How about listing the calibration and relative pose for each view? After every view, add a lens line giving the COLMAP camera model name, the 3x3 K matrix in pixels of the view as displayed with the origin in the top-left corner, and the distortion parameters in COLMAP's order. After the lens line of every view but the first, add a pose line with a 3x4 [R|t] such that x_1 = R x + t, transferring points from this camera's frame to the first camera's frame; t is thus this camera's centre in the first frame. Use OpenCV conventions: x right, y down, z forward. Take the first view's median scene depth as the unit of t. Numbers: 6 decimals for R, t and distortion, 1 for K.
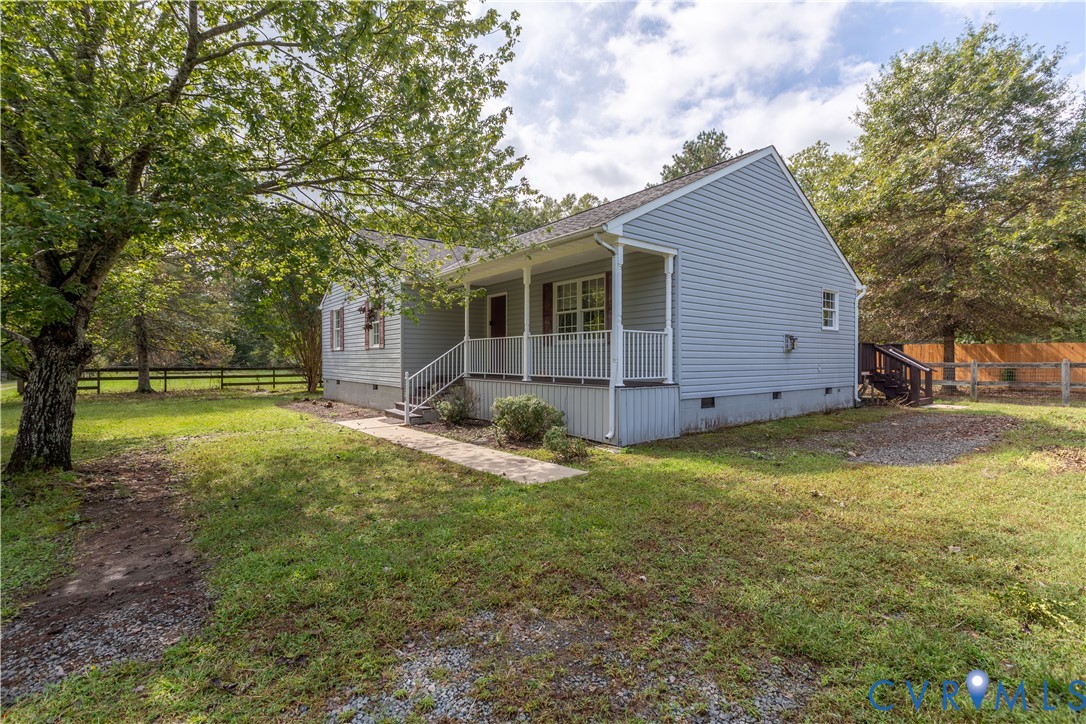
lens RADIAL K [[482.4, 0, 543.0], [0, 482.4, 362.0], [0, 0, 1]] dist [0.000978, 0.000174]
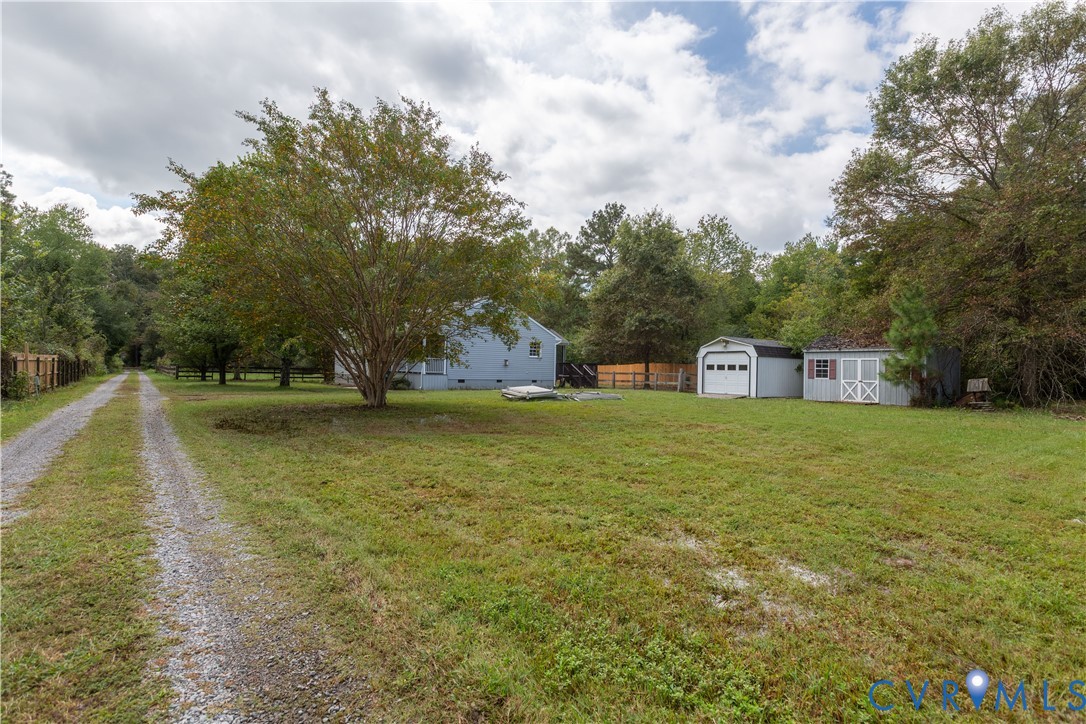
lens RADIAL K [[540.5, 0, 543.0], [0, 540.5, 362.0], [0, 0, 1]] dist [0.001778, 0.000067]
pose [[0.999128, 0.022796, -0.034971, 0.722636], [-0.023428, 0.999568, -0.017764, 0.008117], [0.034551, 0.018567, 0.999230, -1.803999]]
